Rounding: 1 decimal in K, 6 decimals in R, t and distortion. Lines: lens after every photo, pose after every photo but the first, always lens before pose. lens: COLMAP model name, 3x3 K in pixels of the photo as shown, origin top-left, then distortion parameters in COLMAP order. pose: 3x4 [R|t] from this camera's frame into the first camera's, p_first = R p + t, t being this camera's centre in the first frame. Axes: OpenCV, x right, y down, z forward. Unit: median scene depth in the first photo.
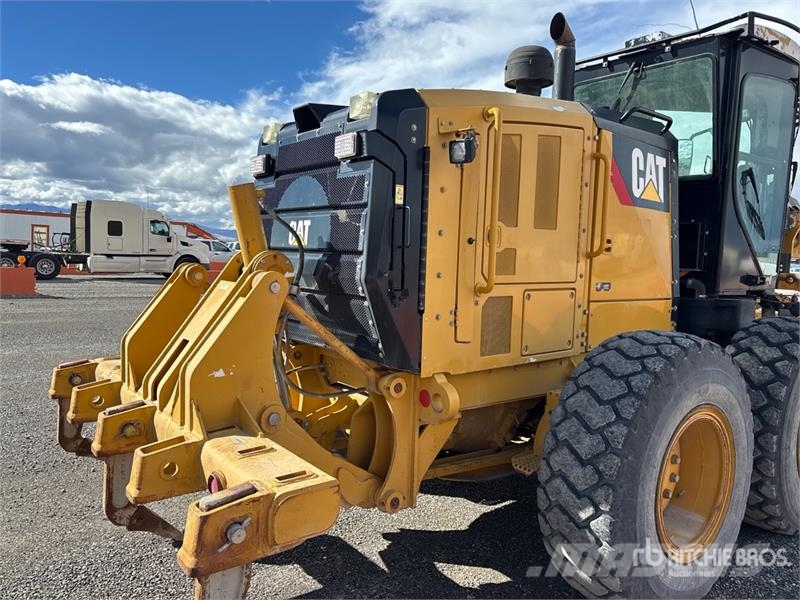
lens RADIAL K [[604.7, 0, 385.6], [0, 604.7, 292.2], [0, 0, 1]] dist [0.053081, -0.060684]
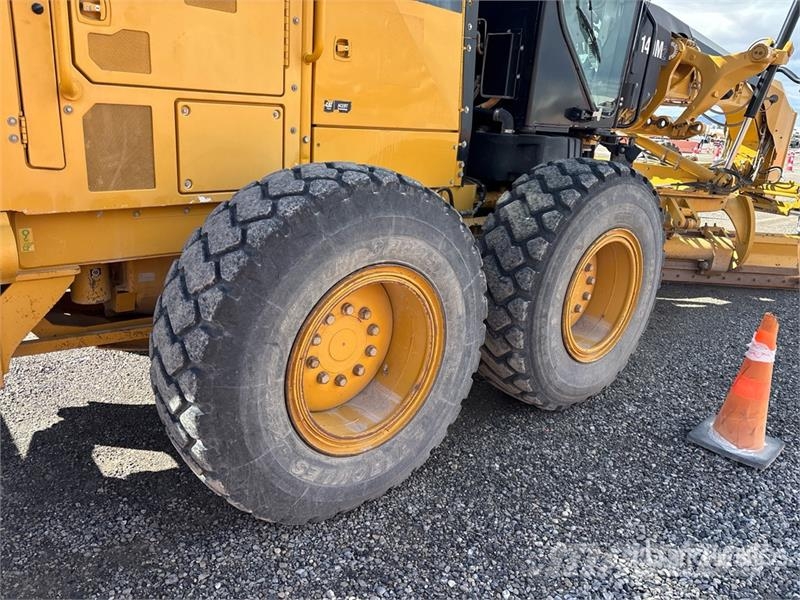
lens RADIAL K [[604.7, 0, 399.5], [0, 604.7, 291.4], [0, 0, 1]] dist [0.053081, -0.060684]
pose [[0.997200, 0.019461, 0.072203, 0.403640], [-0.036251, 0.970310, 0.239131, 0.031782], [-0.065405, -0.241079, 0.968299, 0.221055]]
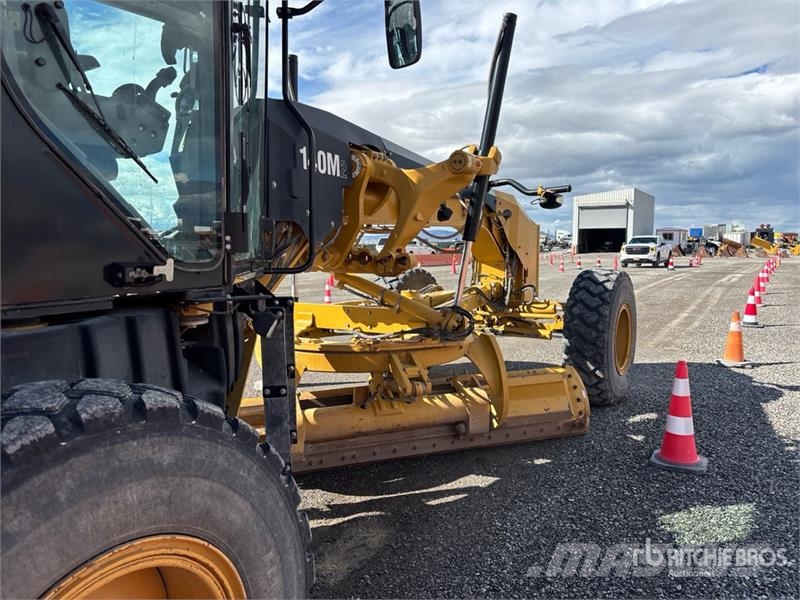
lens RADIAL K [[604.7, 0, 394.9], [0, 604.7, 297.1], [0, 0, 1]] dist [0.053081, -0.060684]
pose [[0.937016, -0.082773, 0.339337, 0.941747], [0.069852, 0.996297, 0.050139, -0.027393], [-0.342230, -0.023278, 0.939328, 0.798236]]
